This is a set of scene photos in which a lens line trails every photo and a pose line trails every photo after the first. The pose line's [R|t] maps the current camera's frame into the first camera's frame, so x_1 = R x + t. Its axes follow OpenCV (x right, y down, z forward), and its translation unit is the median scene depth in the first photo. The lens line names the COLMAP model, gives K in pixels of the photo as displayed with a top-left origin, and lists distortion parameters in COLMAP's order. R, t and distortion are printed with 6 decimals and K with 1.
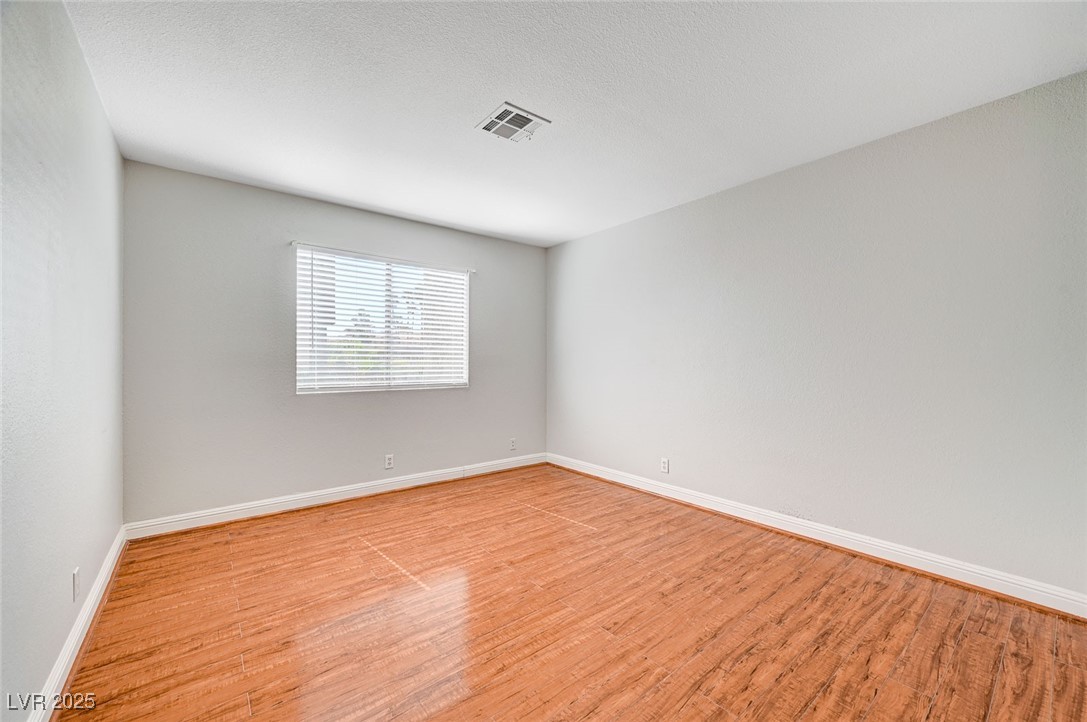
lens RADIAL K [[428.7, 0, 539.2], [0, 428.7, 357.8], [0, 0, 1]] dist [0.000331, 0.000043]
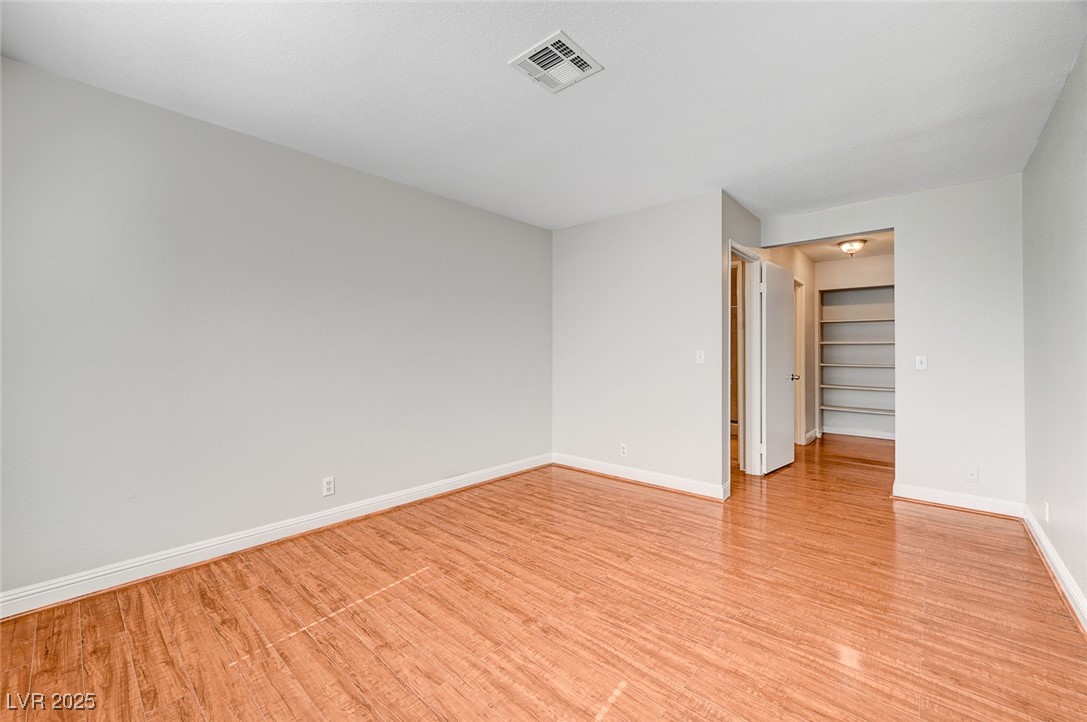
lens RADIAL K [[434.1, 0, 546.4], [0, 434.1, 355.8], [0, 0, 1]] dist [-0.000043, 0.000368]
pose [[-0.171180, -0.004506, 0.985229, -0.693637], [-0.009339, 0.999952, 0.002950, 0.007862], [-0.985195, -0.008696, -0.171214, 0.932842]]
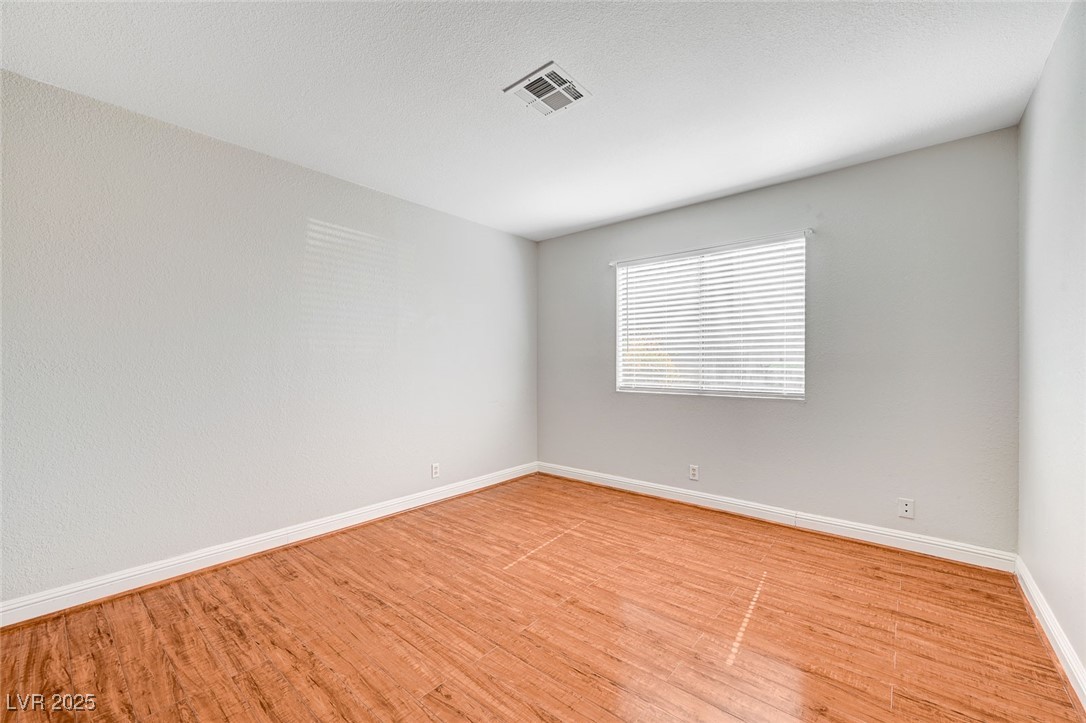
lens RADIAL K [[428.4, 0, 544.4], [0, 428.4, 361.7], [0, 0, 1]] dist [-0.001510, 0.000166]
pose [[0.196551, -0.004905, -0.980481, 0.638023], [0.010900, 0.999937, -0.002818, 0.004674], [0.980433, -0.010133, 0.196592, 0.661513]]
